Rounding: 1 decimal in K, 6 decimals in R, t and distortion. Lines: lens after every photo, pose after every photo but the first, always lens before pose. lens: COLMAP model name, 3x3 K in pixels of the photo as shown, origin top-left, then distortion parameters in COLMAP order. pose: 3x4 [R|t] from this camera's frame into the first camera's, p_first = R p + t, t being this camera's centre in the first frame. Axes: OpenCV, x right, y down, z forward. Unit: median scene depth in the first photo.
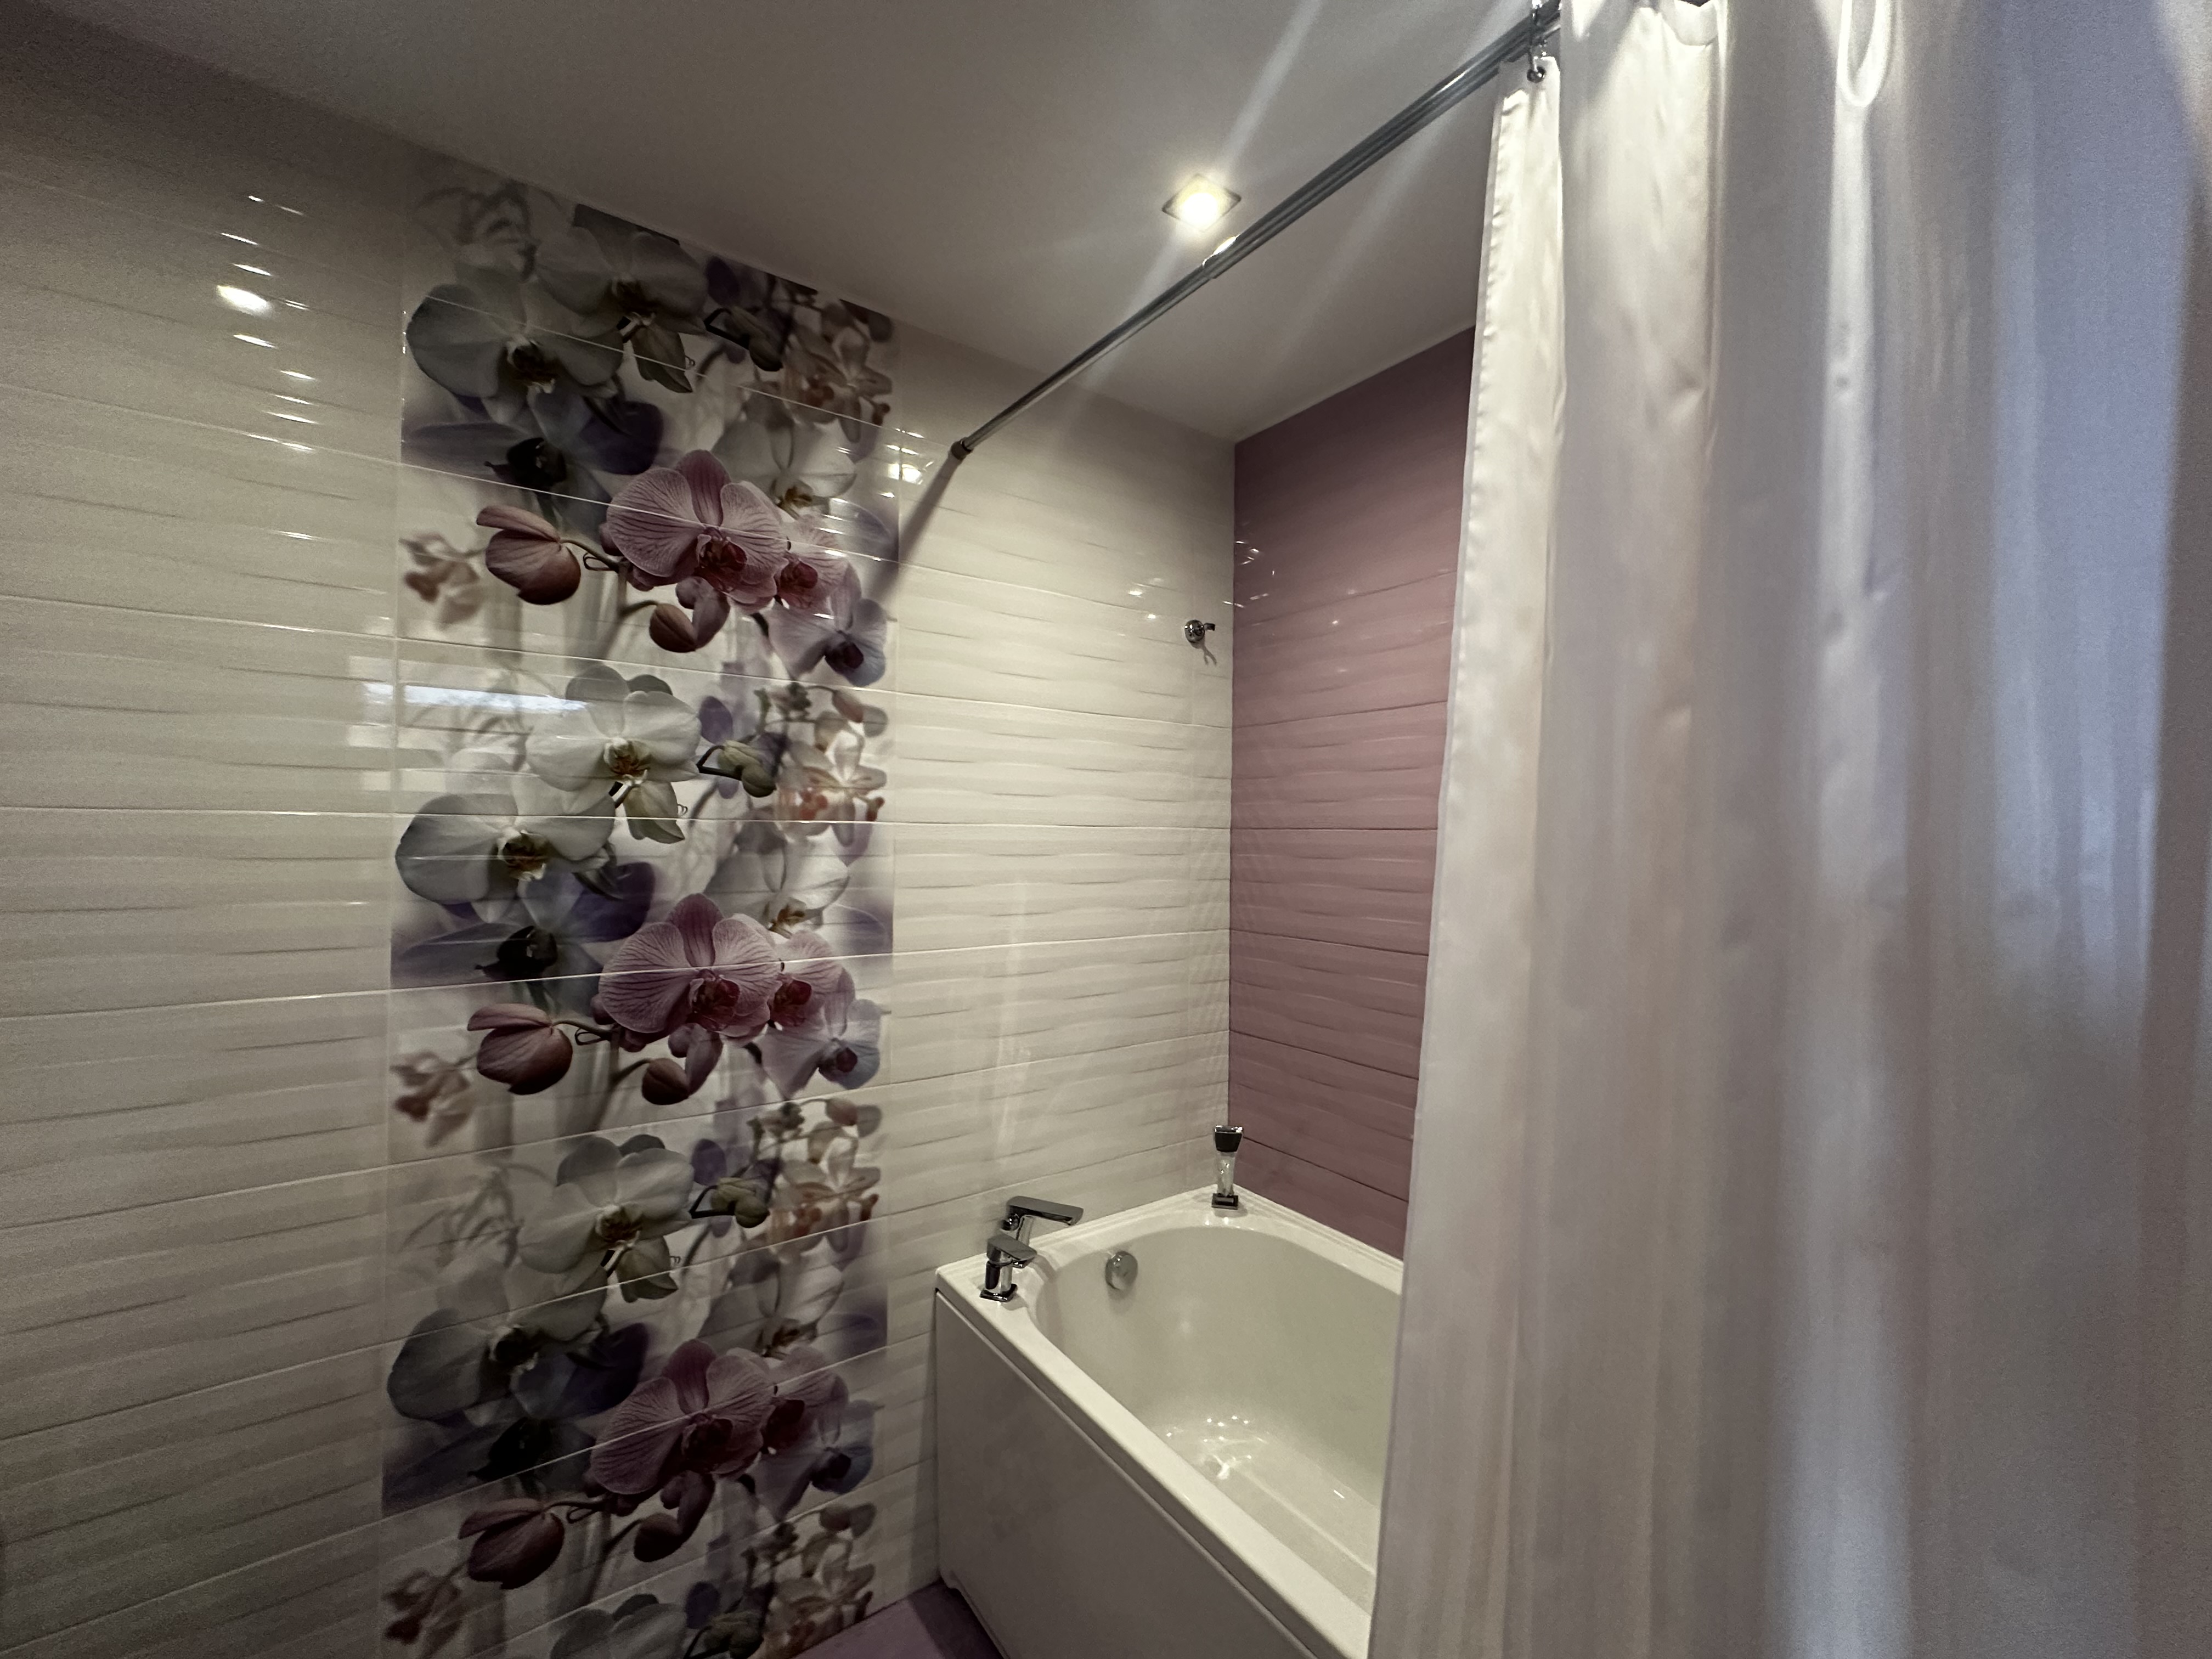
lens RADIAL K [[885.0, 0, 1102.4], [0, 885.0, 823.7], [0, 0, 1]] dist [-0.002558, 0.000278]
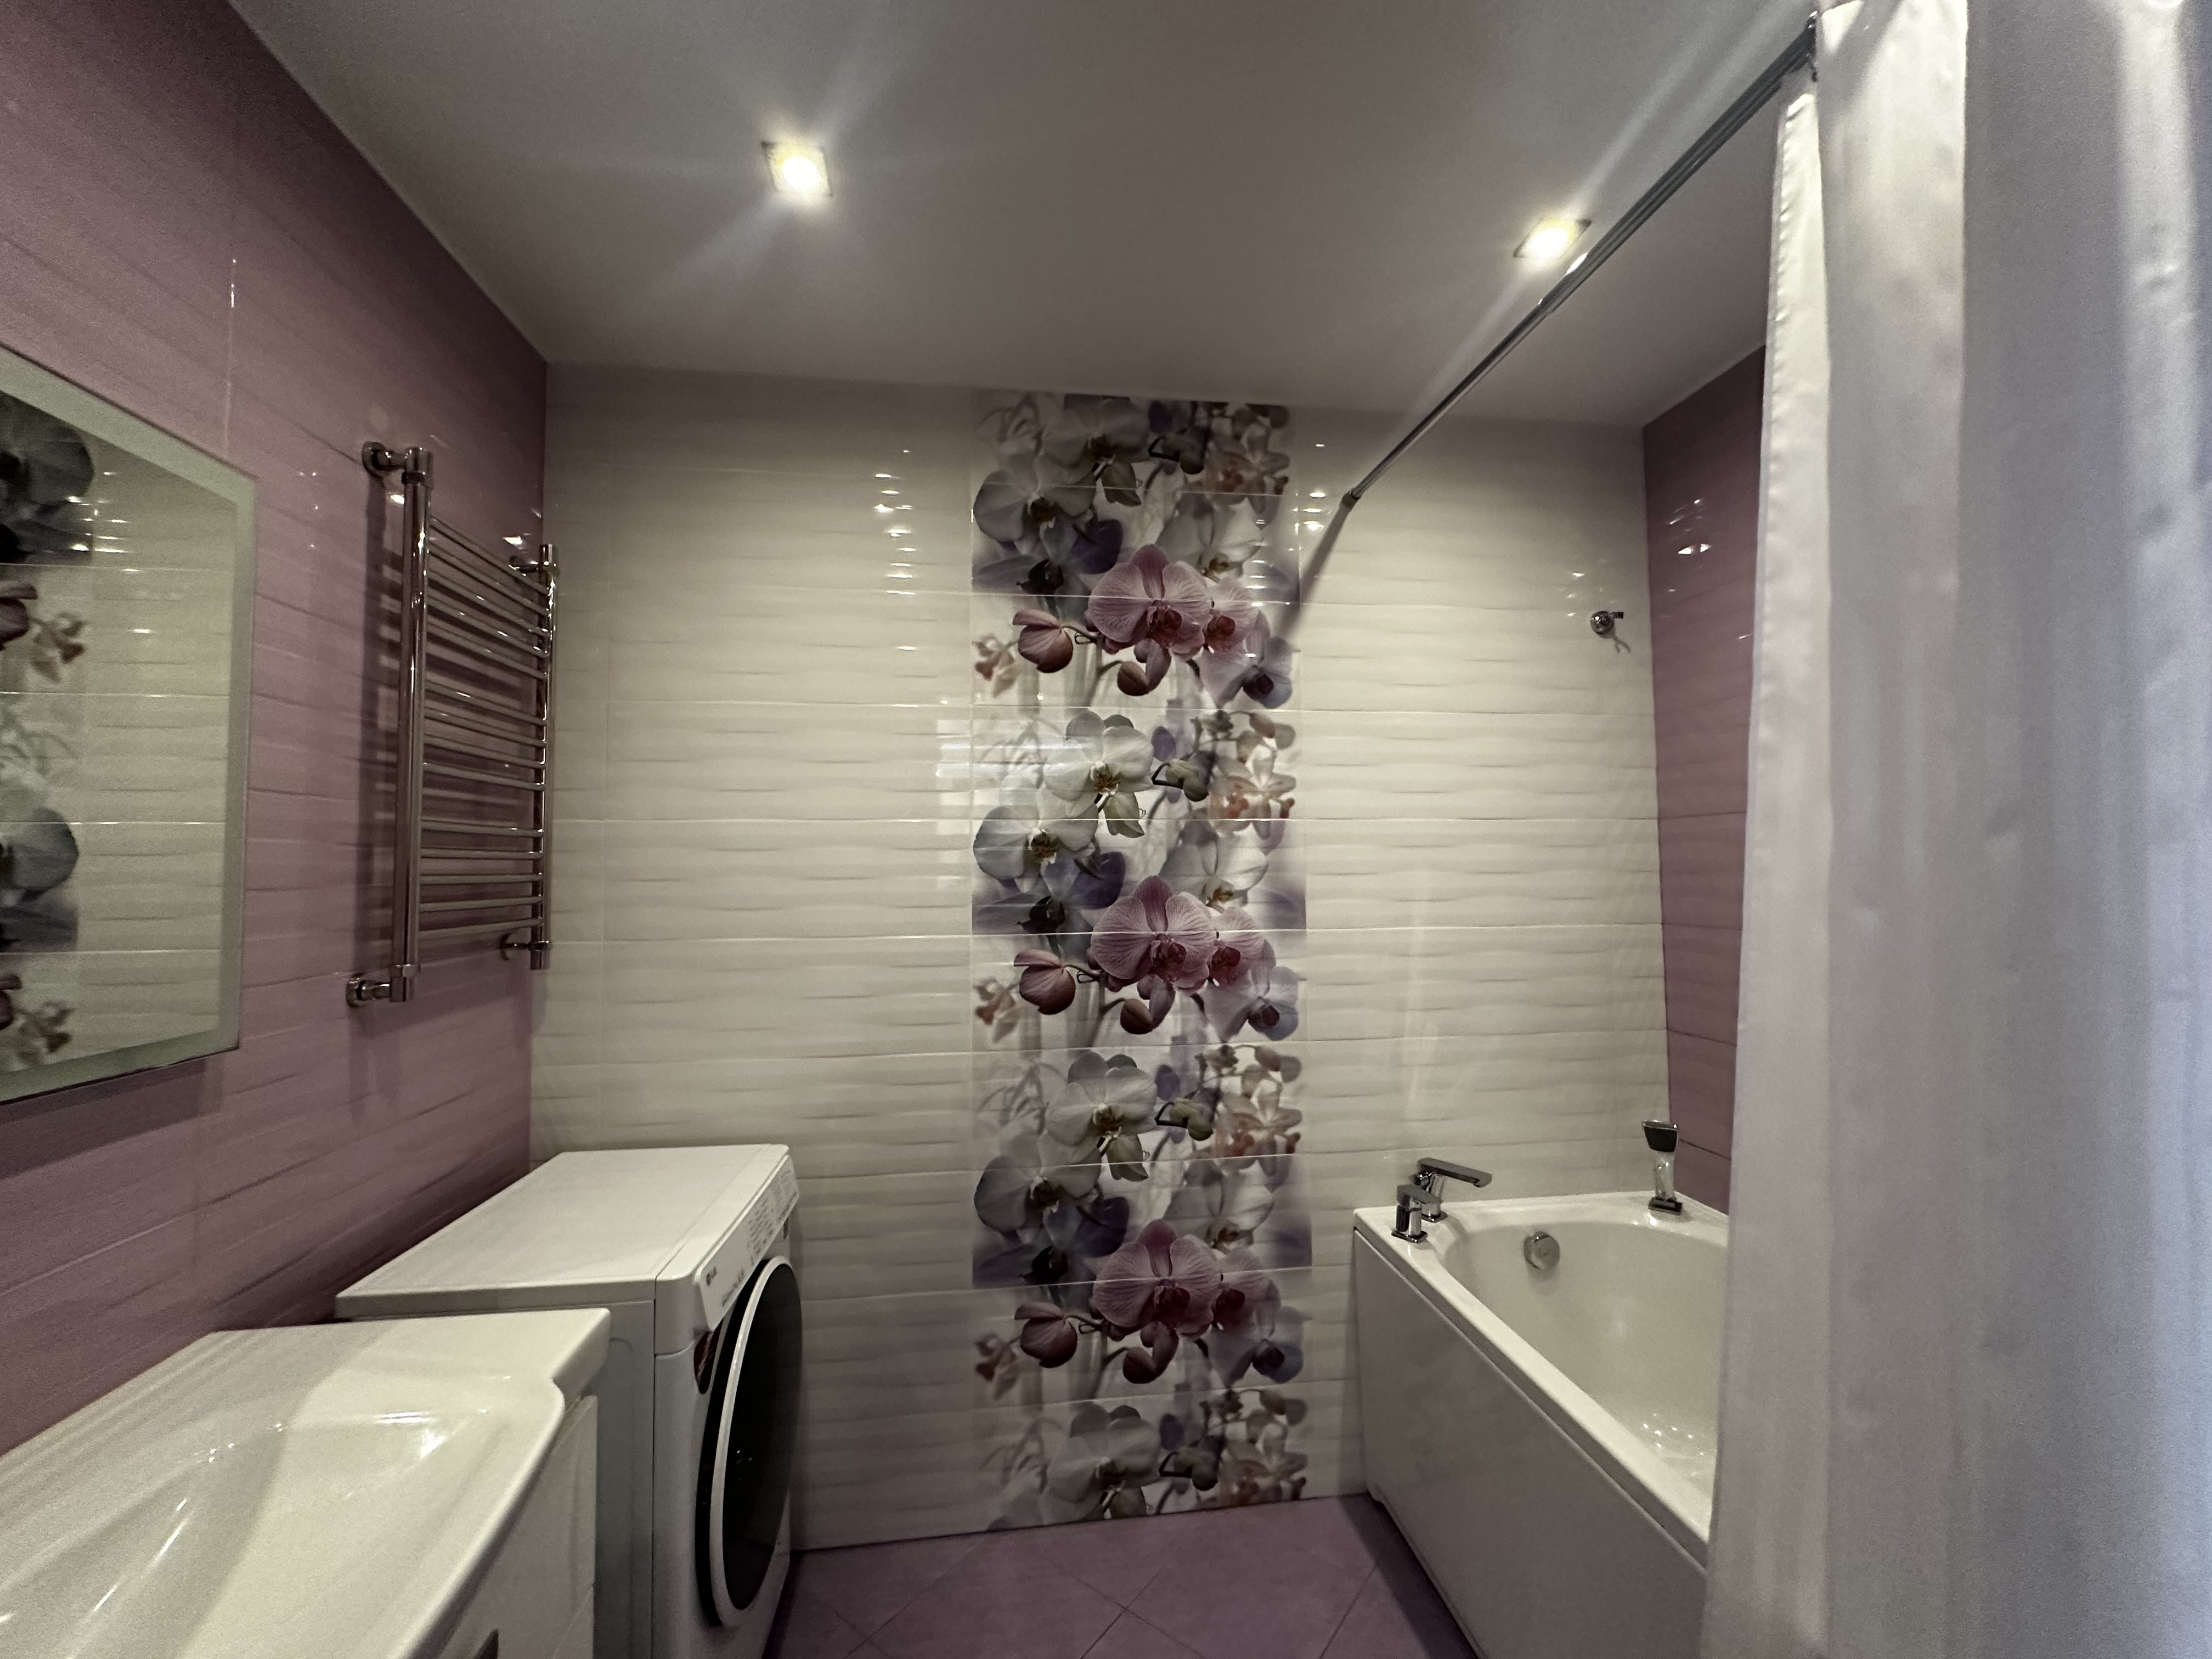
lens RADIAL K [[885.0, 0, 1103.9], [0, 885.0, 822.1], [0, 0, 1]] dist [-0.002558, 0.000278]
pose [[0.877782, -0.042428, -0.477178, 0.111710], [0.022809, 0.998642, -0.046836, 0.060325], [0.478517, 0.030228, 0.877558, -0.201602]]
